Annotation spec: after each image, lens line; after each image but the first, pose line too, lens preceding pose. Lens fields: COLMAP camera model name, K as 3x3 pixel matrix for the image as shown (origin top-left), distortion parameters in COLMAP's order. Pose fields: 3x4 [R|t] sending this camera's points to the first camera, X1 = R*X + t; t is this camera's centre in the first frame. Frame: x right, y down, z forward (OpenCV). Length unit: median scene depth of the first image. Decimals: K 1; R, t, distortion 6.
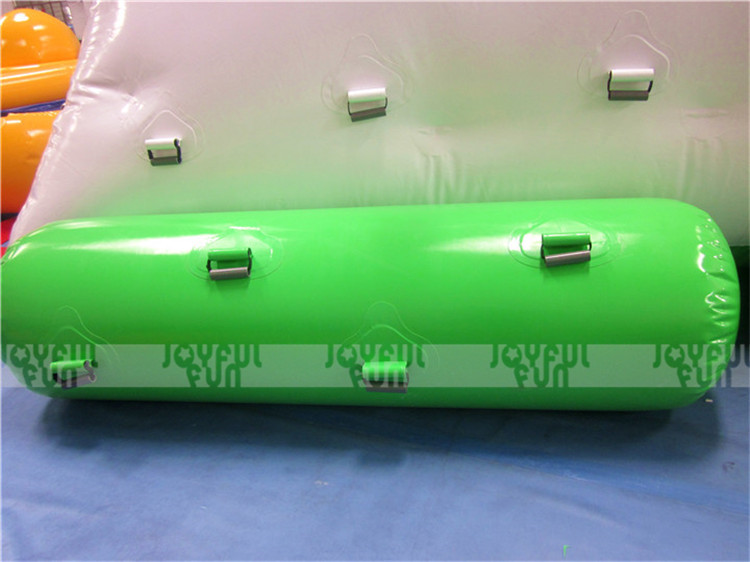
lens RADIAL K [[621.0, 0, 374.9], [0, 621.0, 272.0], [0, 0, 1]] dist [-0.010539, -0.056578]
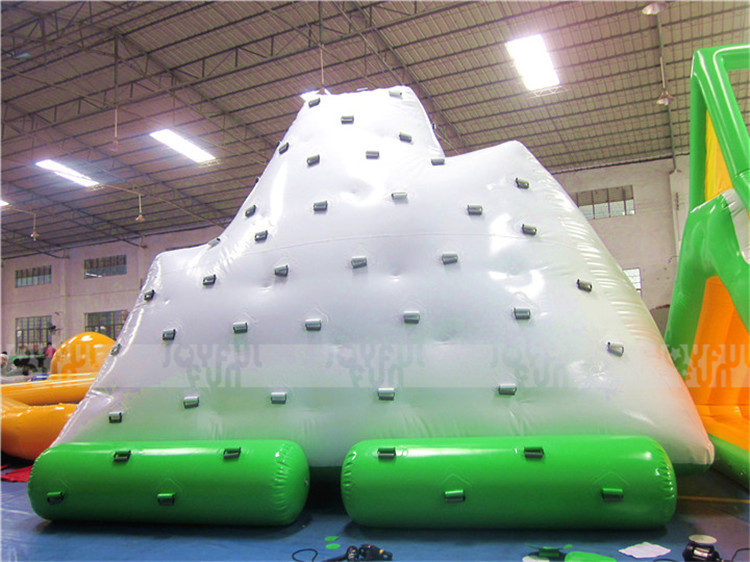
lens RADIAL K [[621.0, 0, 374.9], [0, 621.0, 272.0], [0, 0, 1]] dist [-0.010539, -0.056578]
pose [[0.997360, 0.025404, -0.068032, 0.896639], [-0.054890, 0.877095, -0.477171, 0.441605], [0.047549, 0.479645, 0.876173, -1.483193]]
